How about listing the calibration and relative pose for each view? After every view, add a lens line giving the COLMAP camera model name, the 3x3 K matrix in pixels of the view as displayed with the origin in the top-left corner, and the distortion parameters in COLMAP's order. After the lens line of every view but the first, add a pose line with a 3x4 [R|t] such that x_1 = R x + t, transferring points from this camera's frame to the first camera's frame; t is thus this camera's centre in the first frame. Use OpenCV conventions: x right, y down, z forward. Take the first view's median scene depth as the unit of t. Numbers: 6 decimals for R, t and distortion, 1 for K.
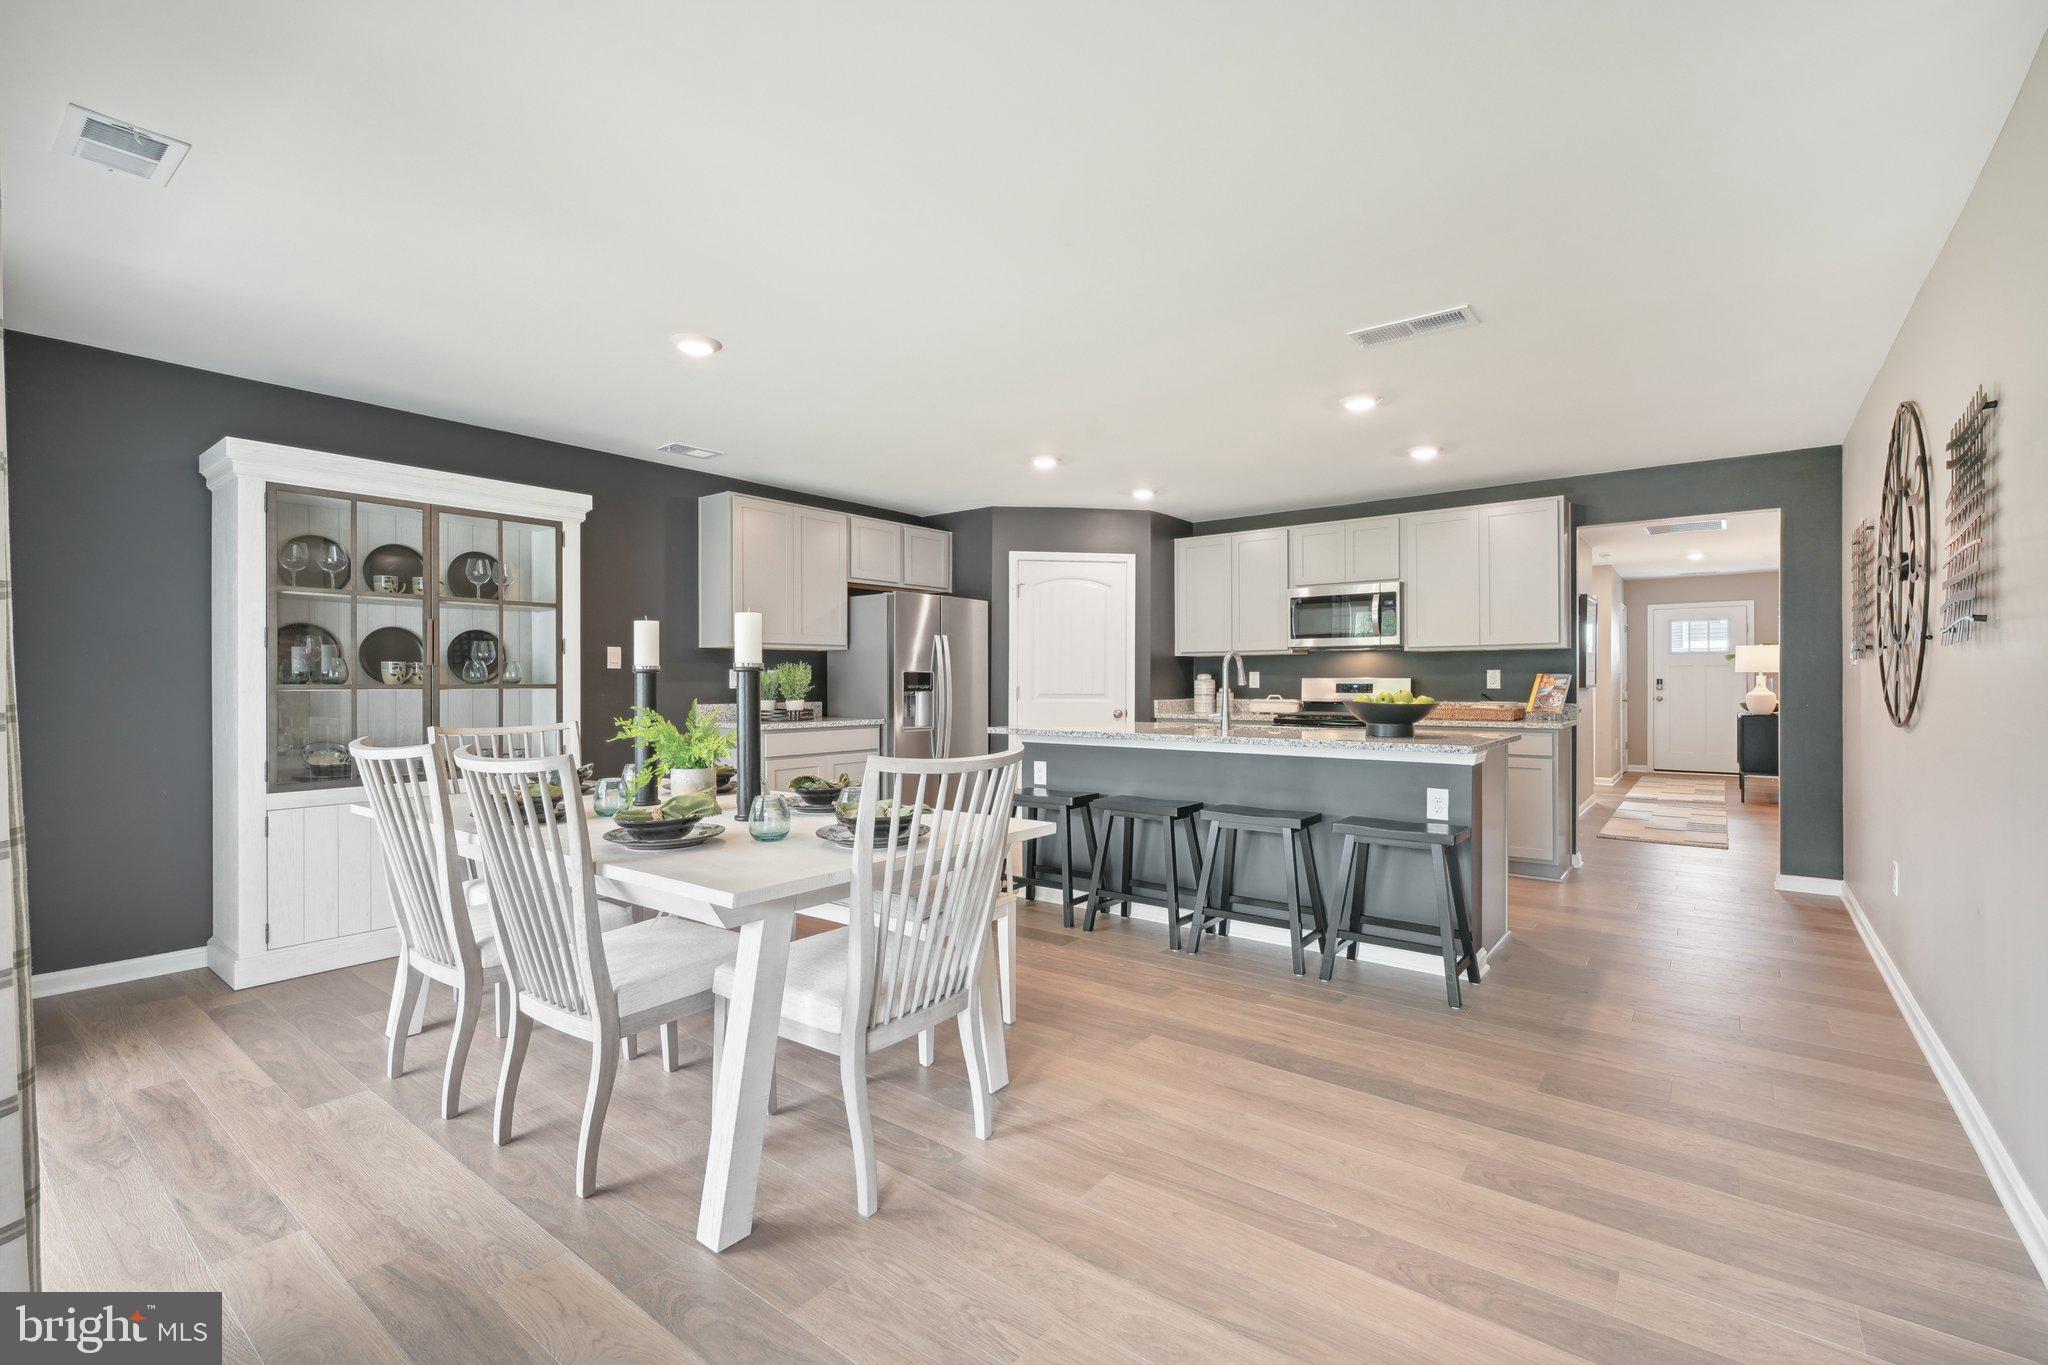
lens RADIAL K [[900.7, 0, 1016.6], [0, 900.7, 682.1], [0, 0, 1]] dist [-0.005606, 0.000945]
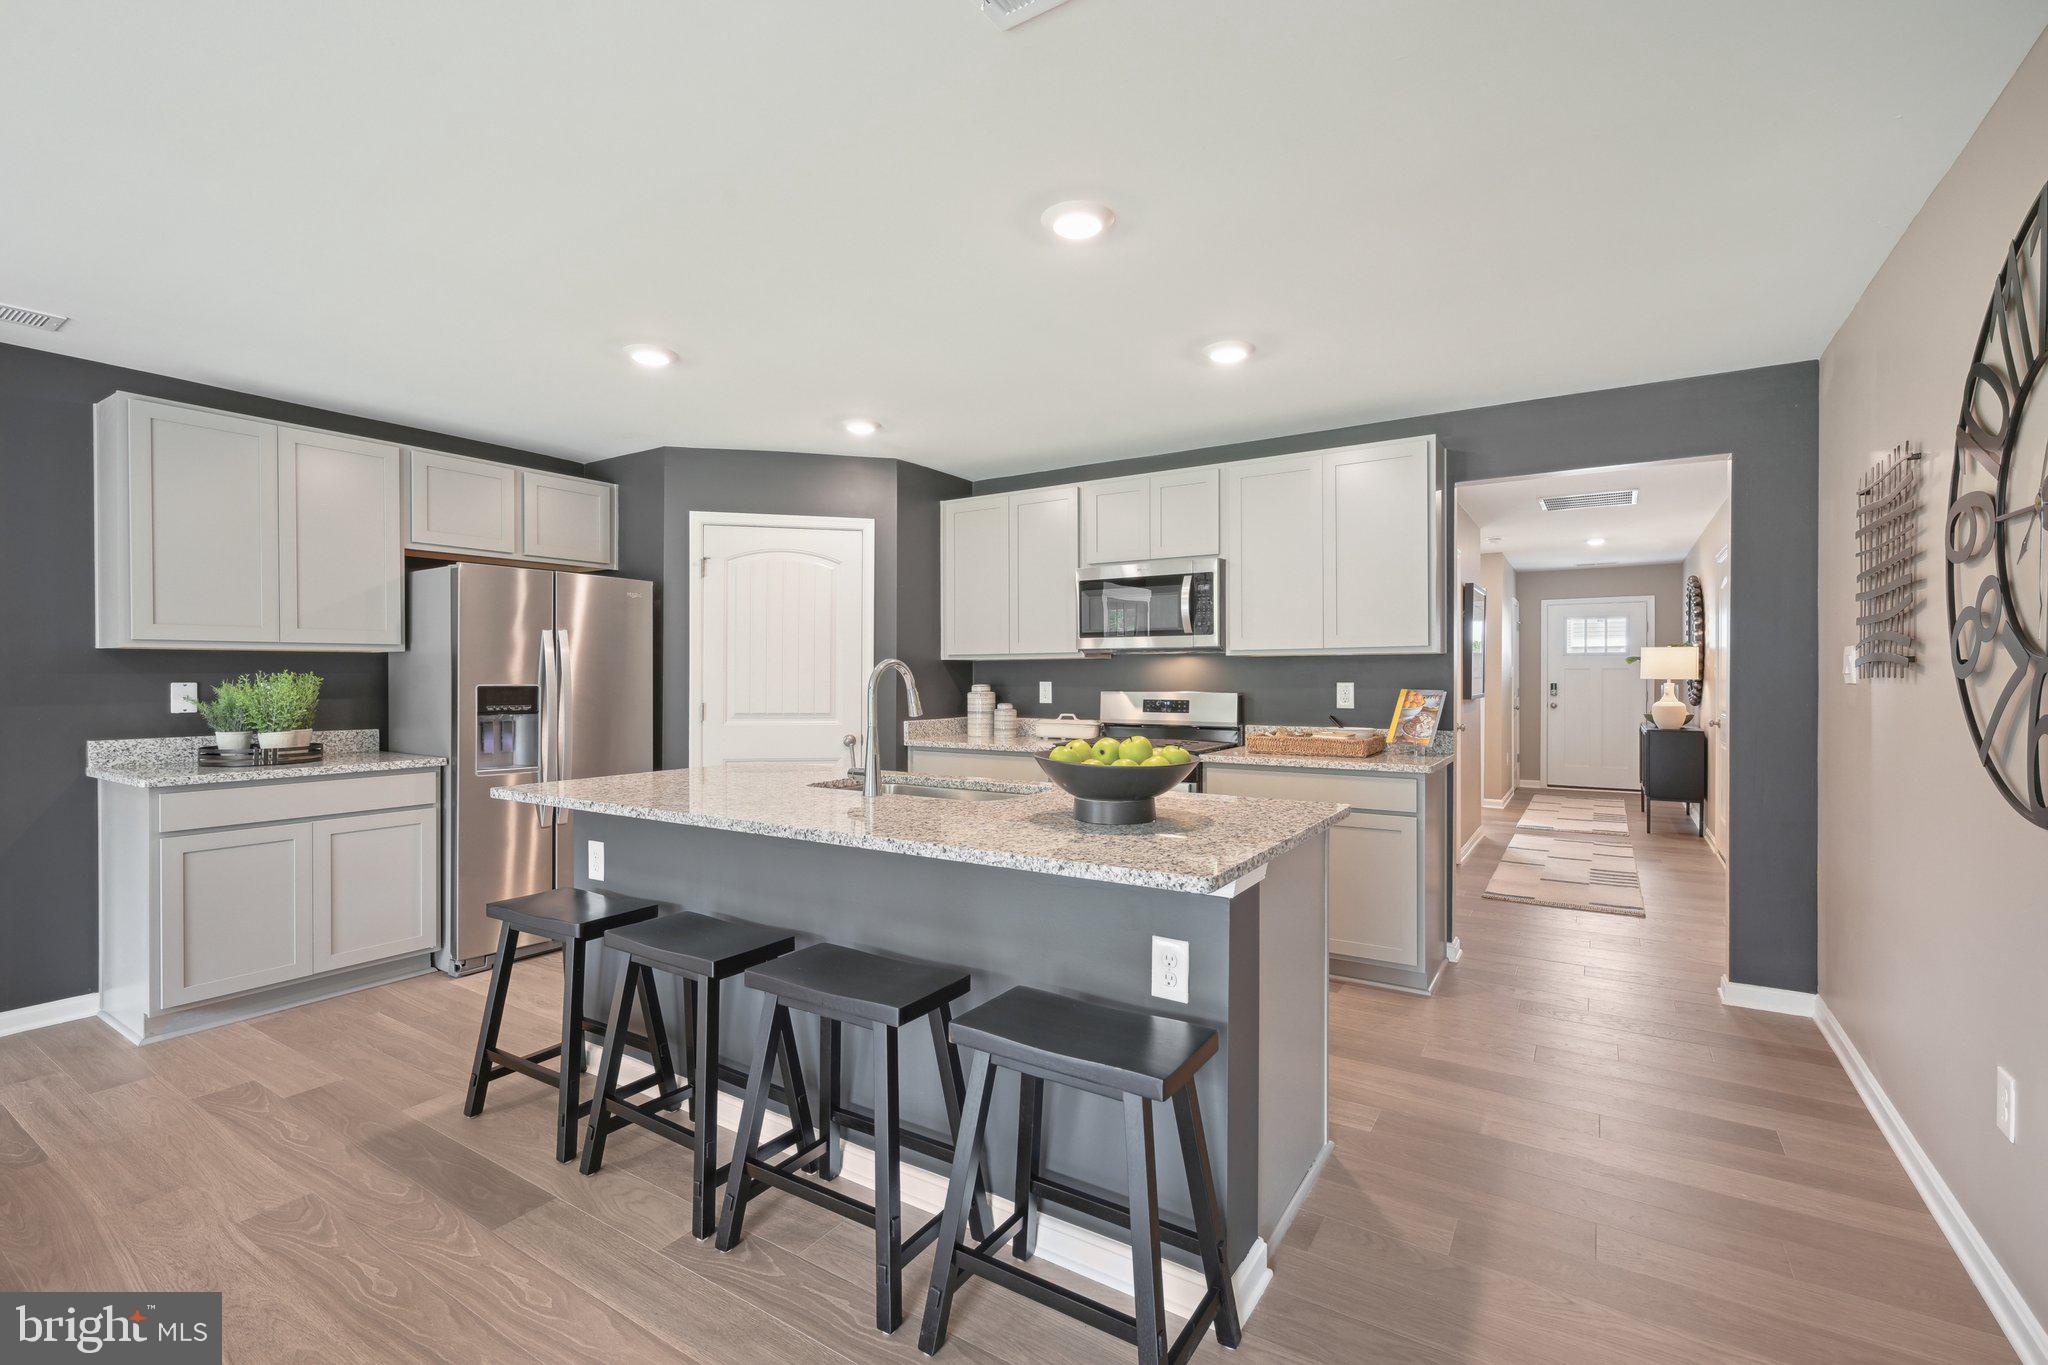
lens RADIAL K [[900.7, 0, 1016.9], [0, 900.7, 684.5], [0, 0, 1]] dist [-0.005606, 0.000945]
pose [[0.996139, -0.000975, 0.087790, 0.167094], [0.000458, 0.999982, 0.005916, -0.012901], [-0.087794, -0.005853, 0.996121, 0.247276]]
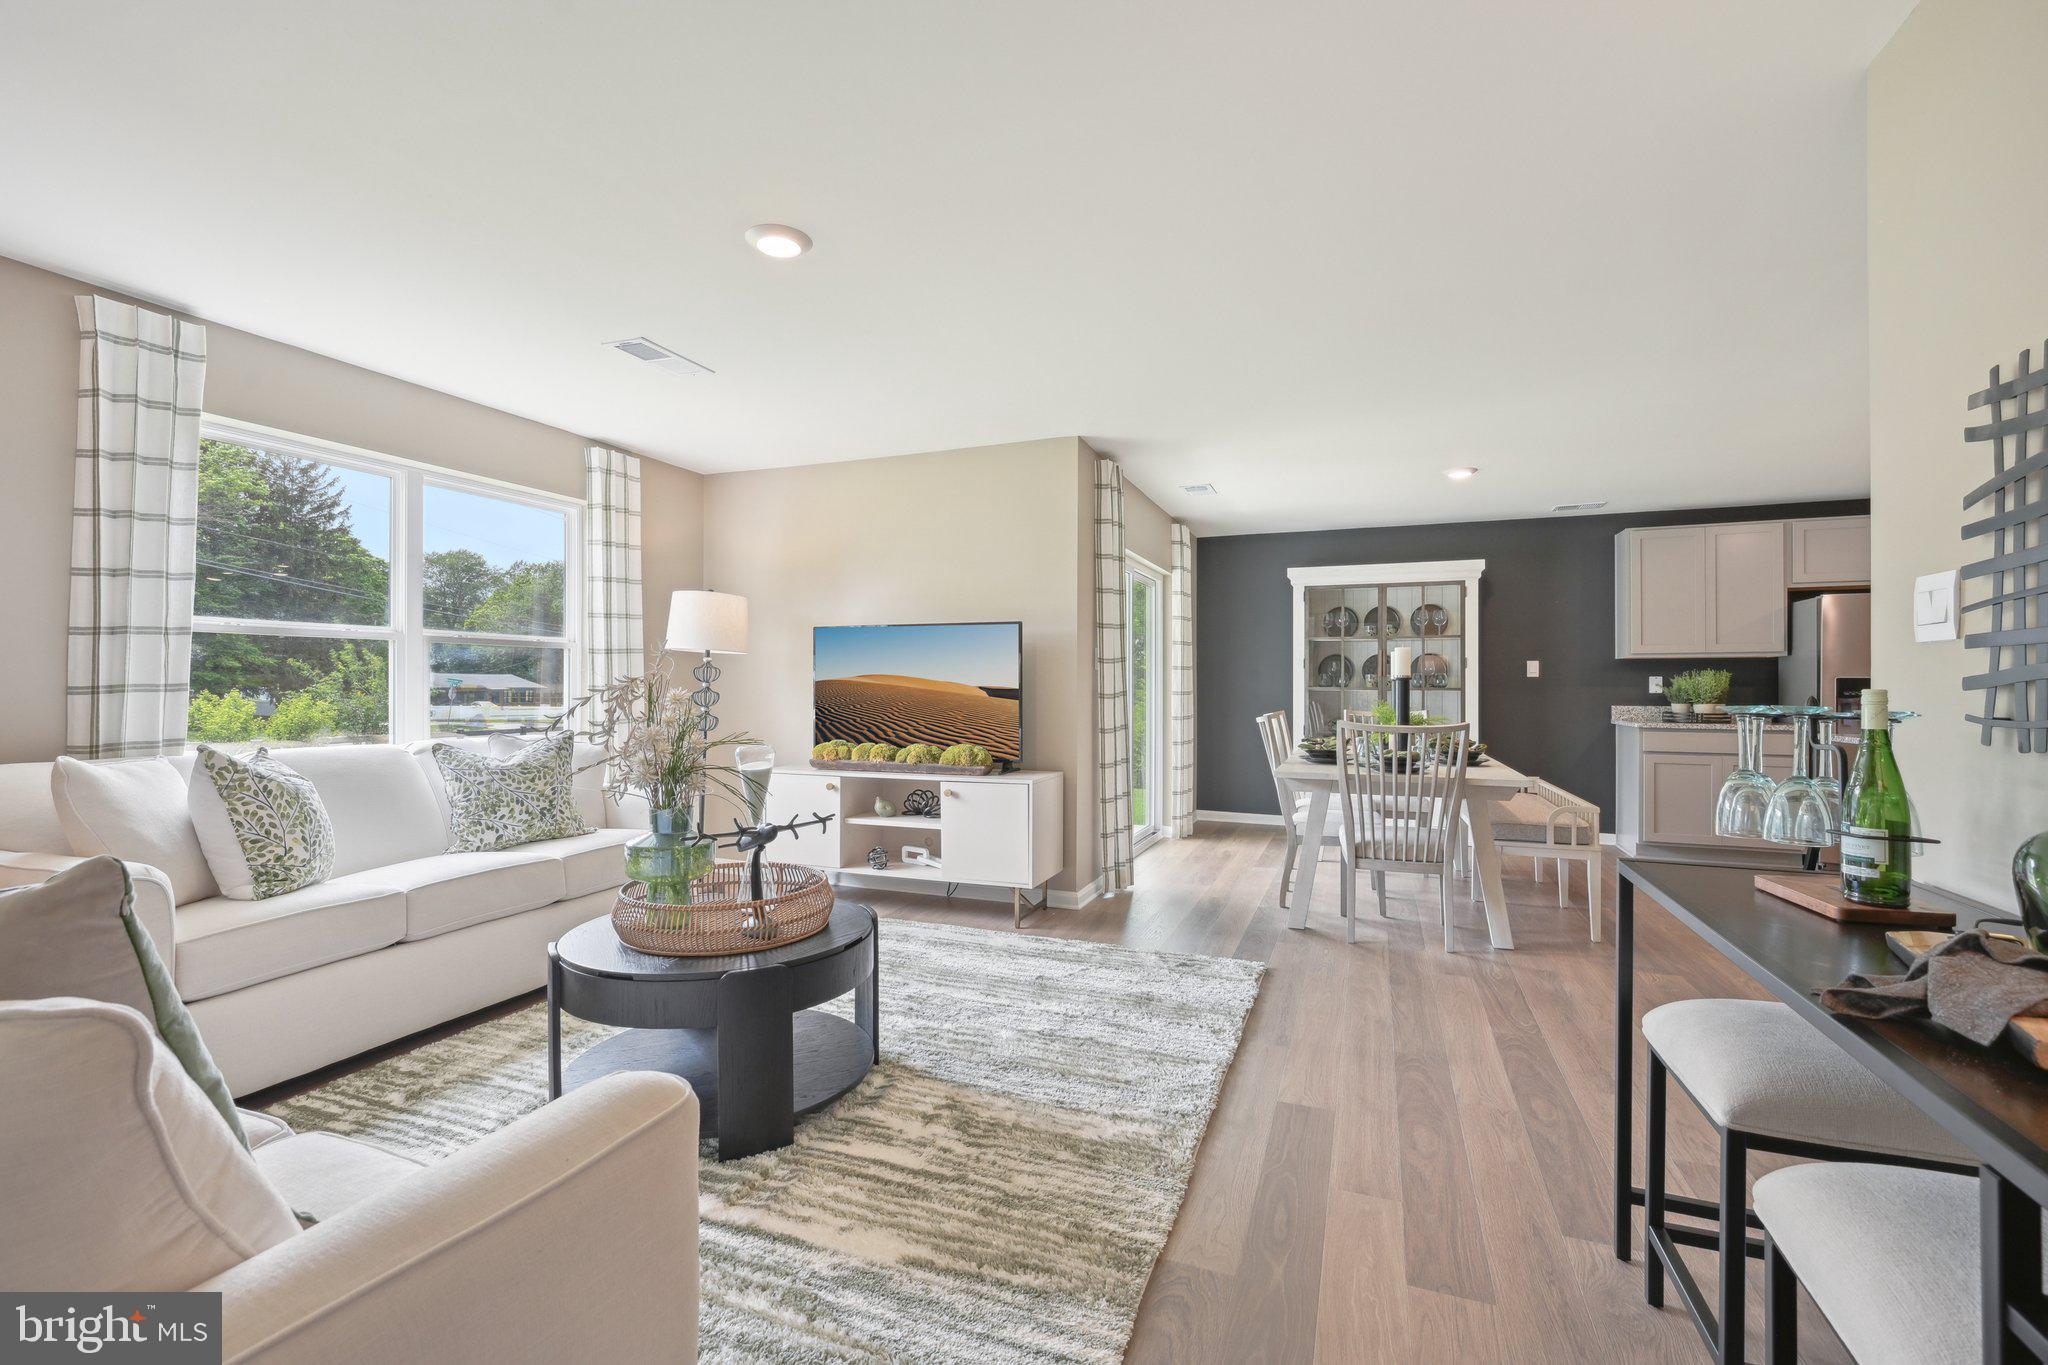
lens RADIAL K [[900.7, 0, 1018.8], [0, 900.7, 687.3], [0, 0, 1]] dist [-0.005606, 0.000945]
pose [[0.283222, 0.003054, -0.959050, 0.434283], [-0.002159, 0.999994, 0.002546, -0.001273], [0.959052, 0.001350, 0.283227, -0.085700]]
